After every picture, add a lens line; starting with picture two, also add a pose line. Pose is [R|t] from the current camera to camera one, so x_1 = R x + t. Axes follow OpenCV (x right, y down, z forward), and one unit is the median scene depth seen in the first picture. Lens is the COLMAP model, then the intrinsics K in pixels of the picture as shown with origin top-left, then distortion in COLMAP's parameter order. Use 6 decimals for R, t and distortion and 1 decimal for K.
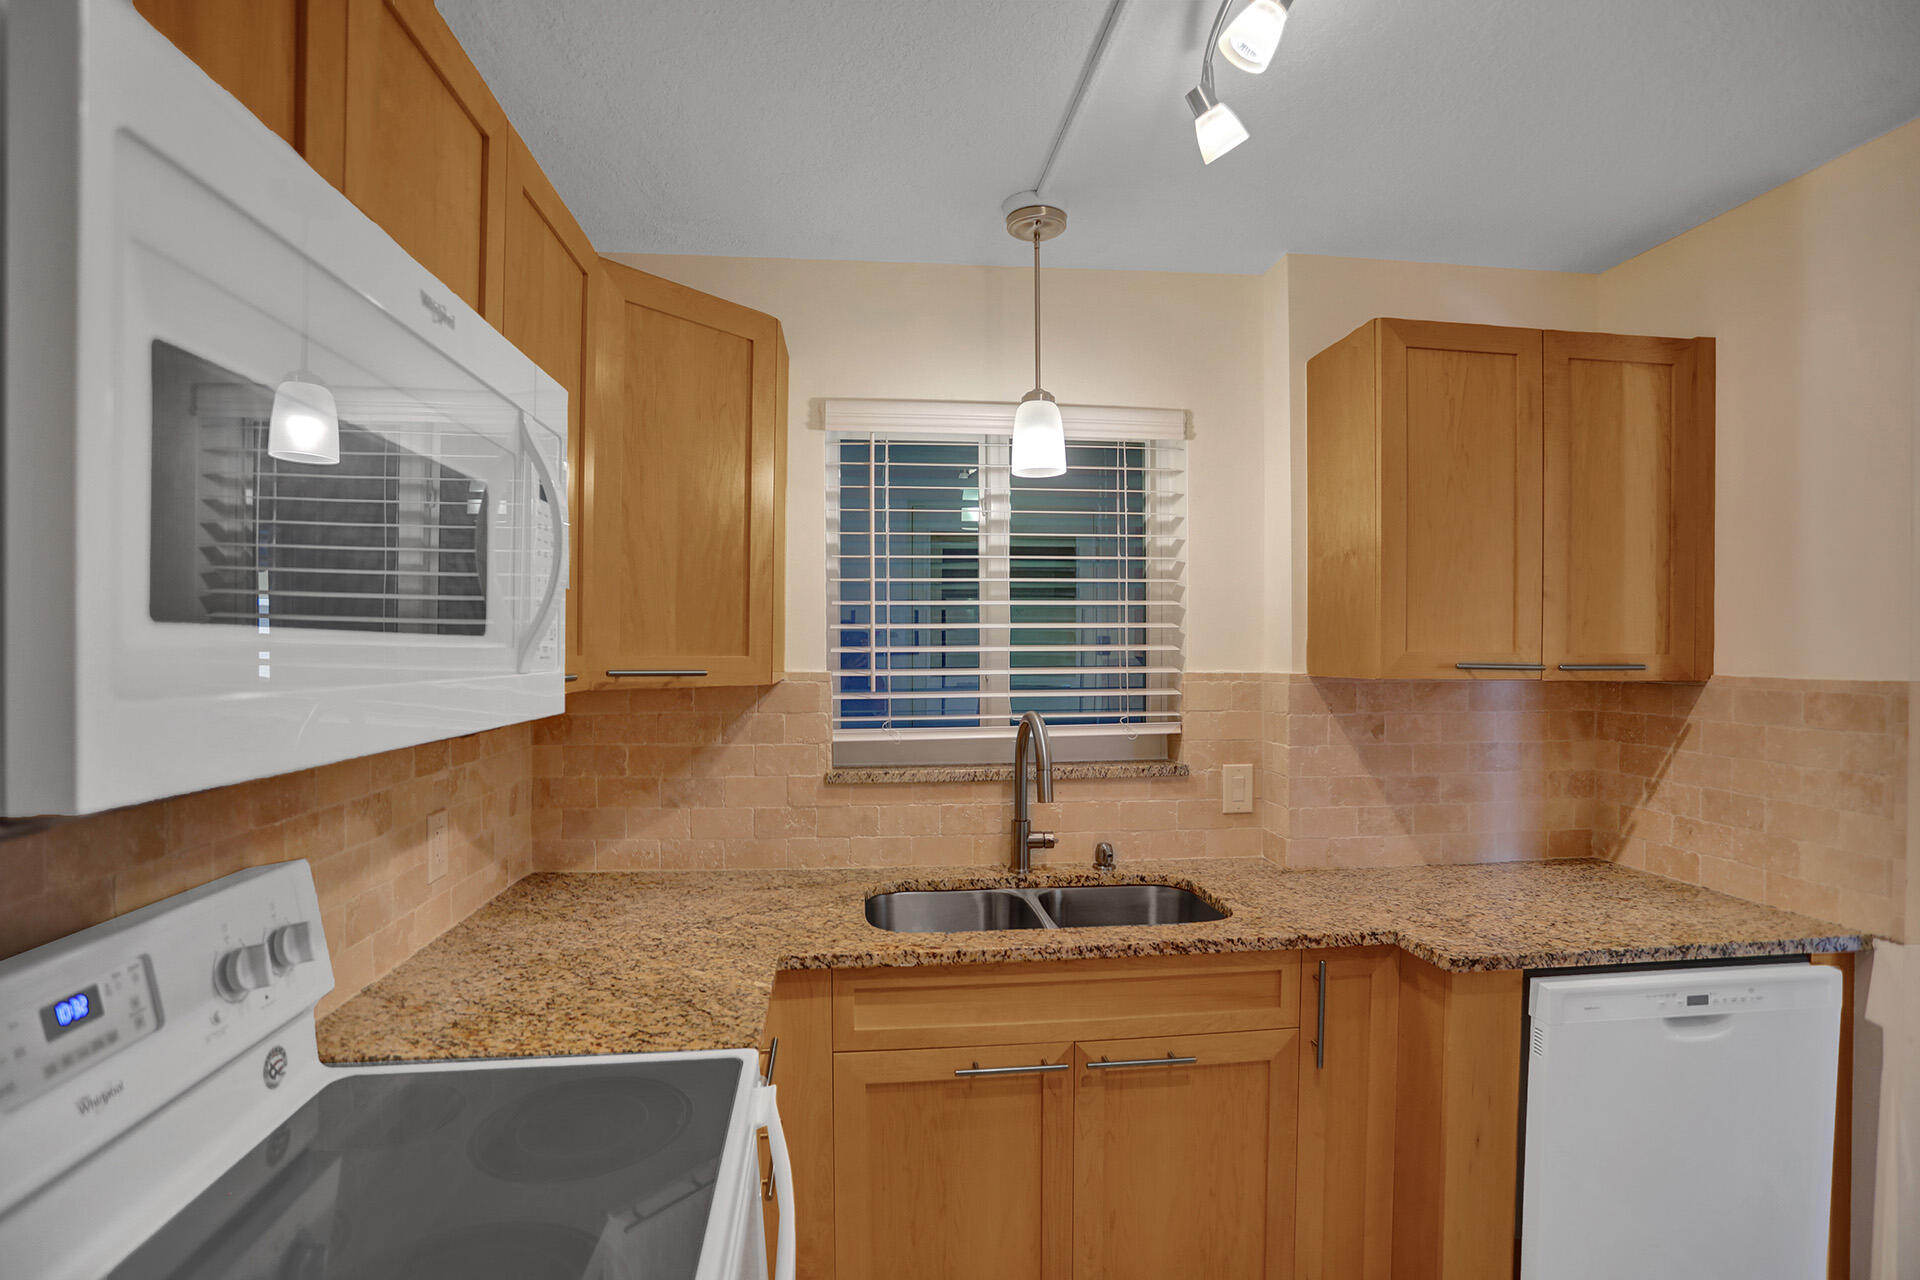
lens RADIAL K [[935.2, 0, 956.1], [0, 935.2, 640.5], [0, 0, 1]] dist [-0.071236, 0.030138]
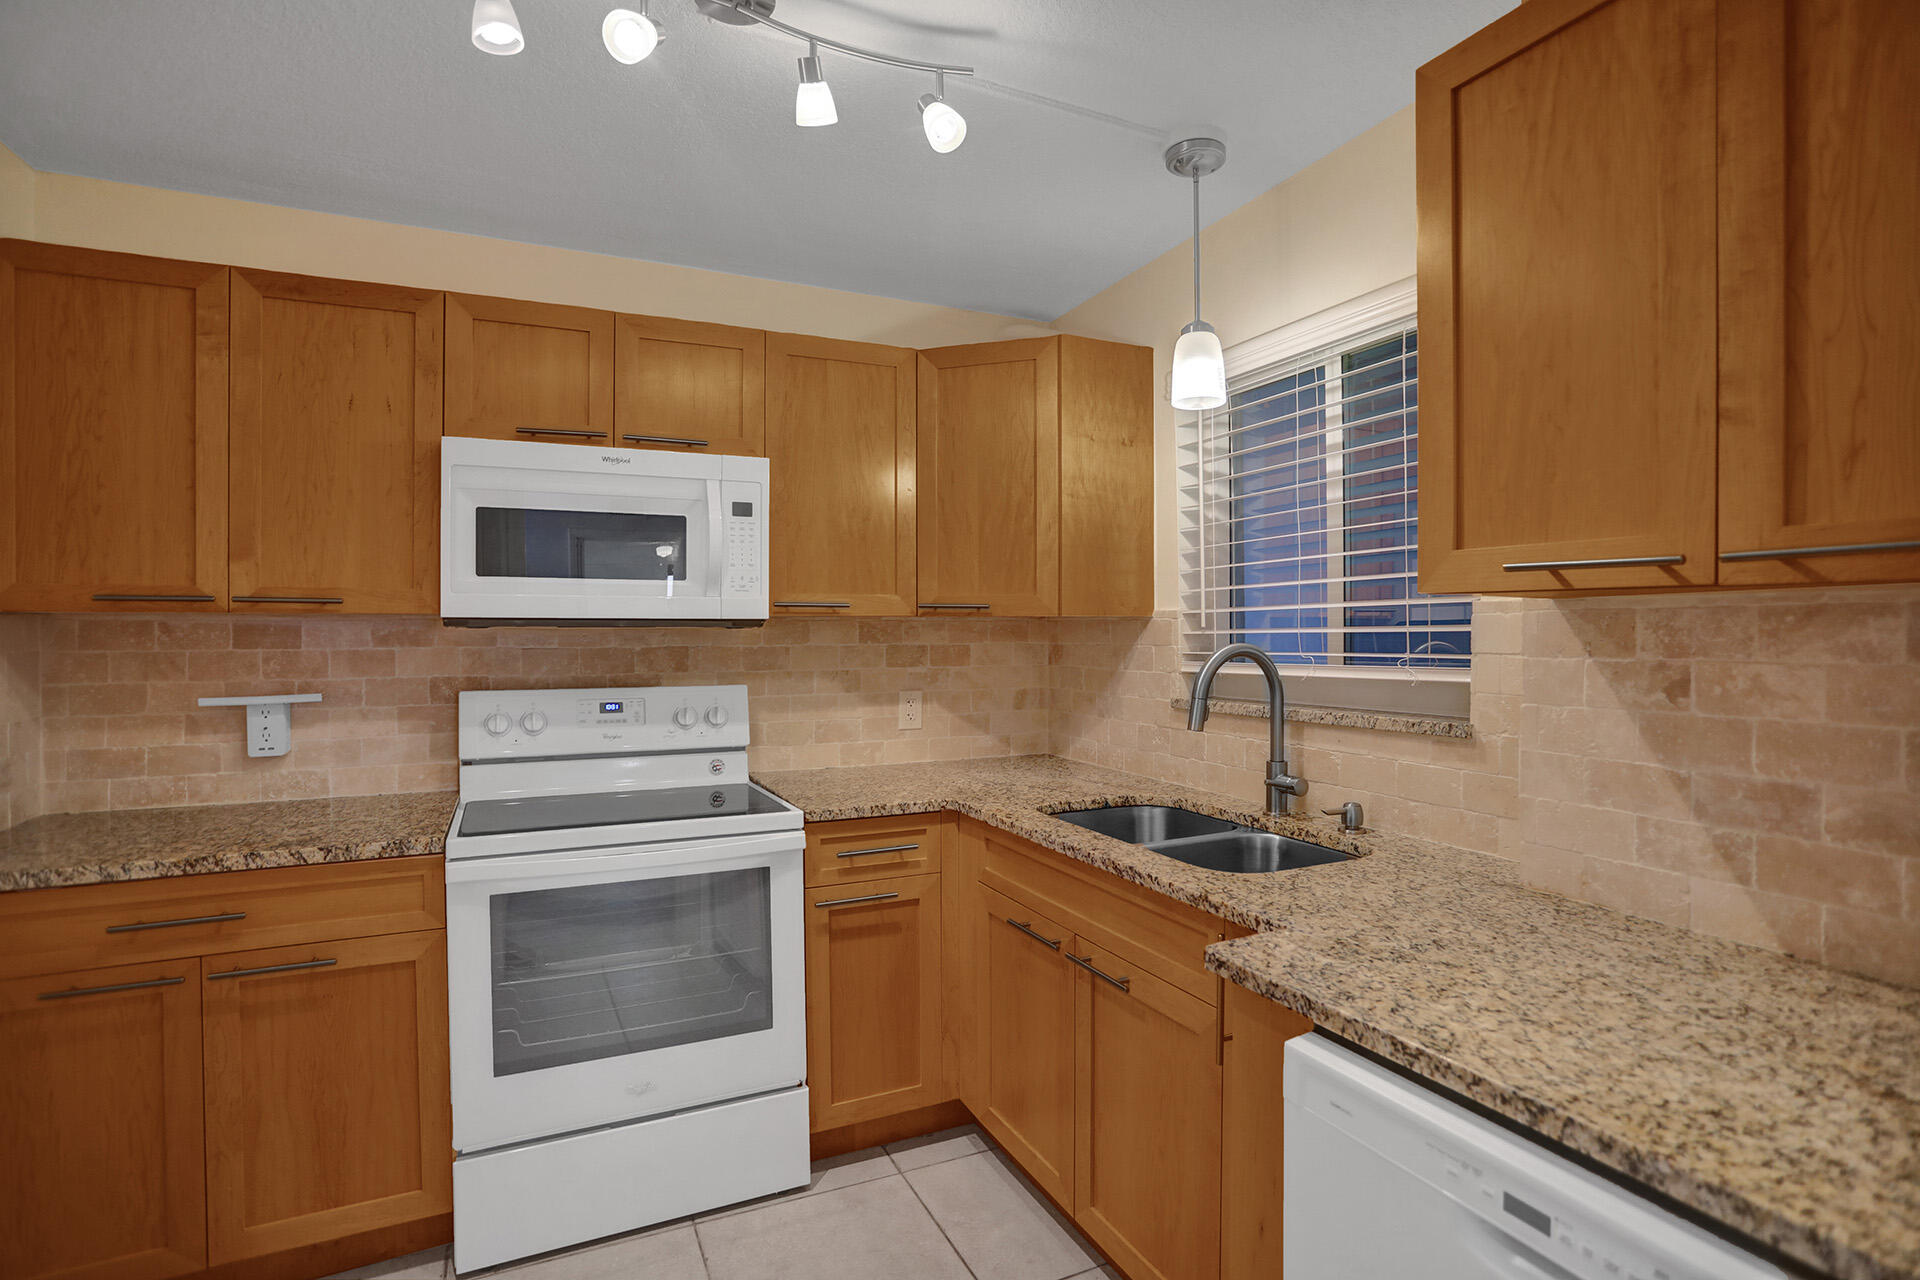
lens RADIAL K [[935.2, 0, 956.1], [0, 935.2, 640.5], [0, 0, 1]] dist [-0.071236, 0.030138]
pose [[0.317382, 0.007532, -0.948268, 1.058275], [0.009500, 0.999893, 0.011122, 0.070459], [0.948250, -0.012538, 0.317277, 0.491531]]
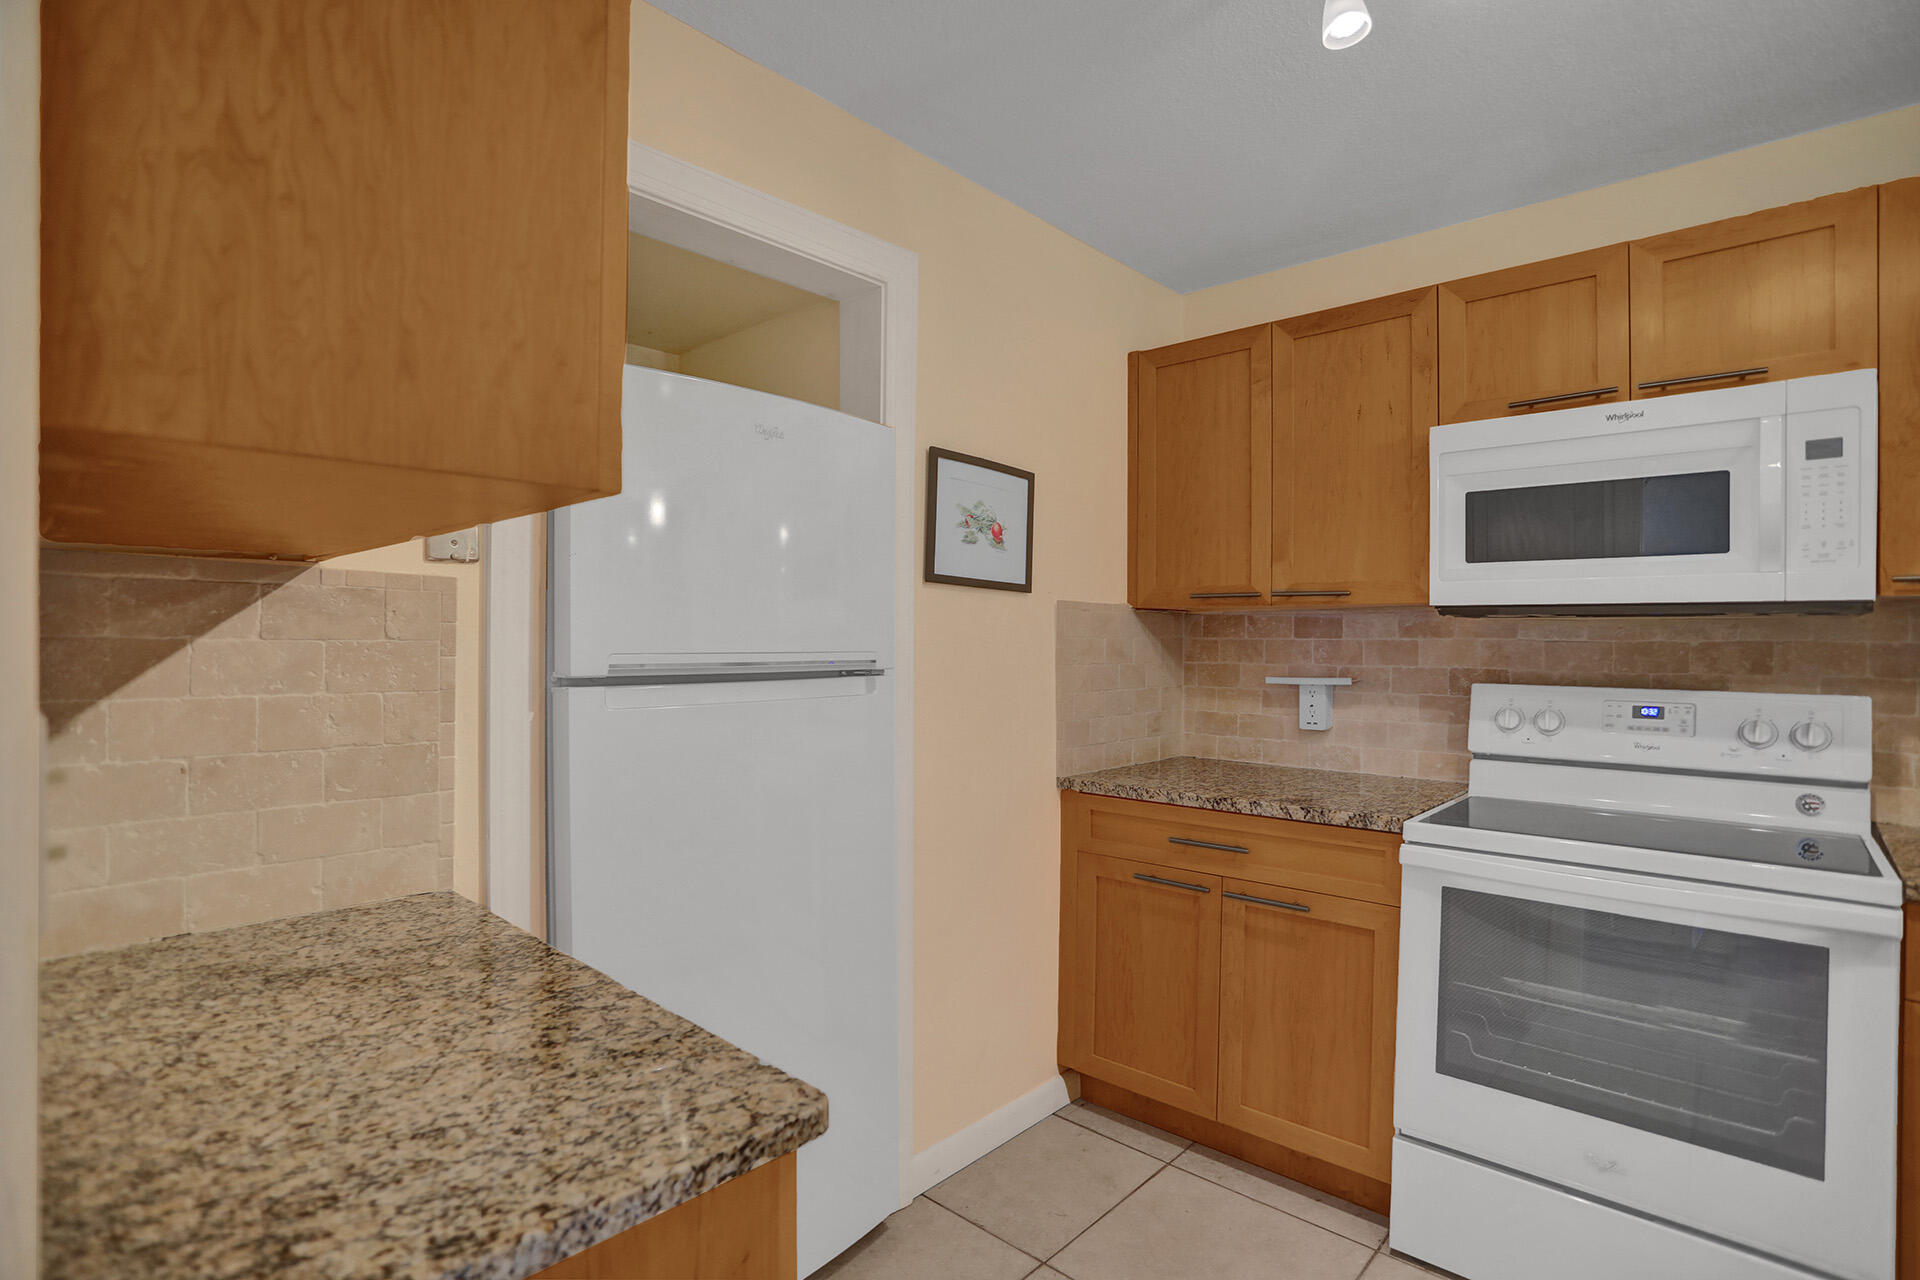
lens RADIAL K [[935.2, 0, 956.1], [0, 935.2, 640.5], [0, 0, 1]] dist [-0.071236, 0.030138]
pose [[-0.756518, -0.005258, -0.653952, 0.982421], [-0.003620, 0.999986, -0.003854, 0.099029], [0.653963, -0.000548, -0.756526, 0.735149]]
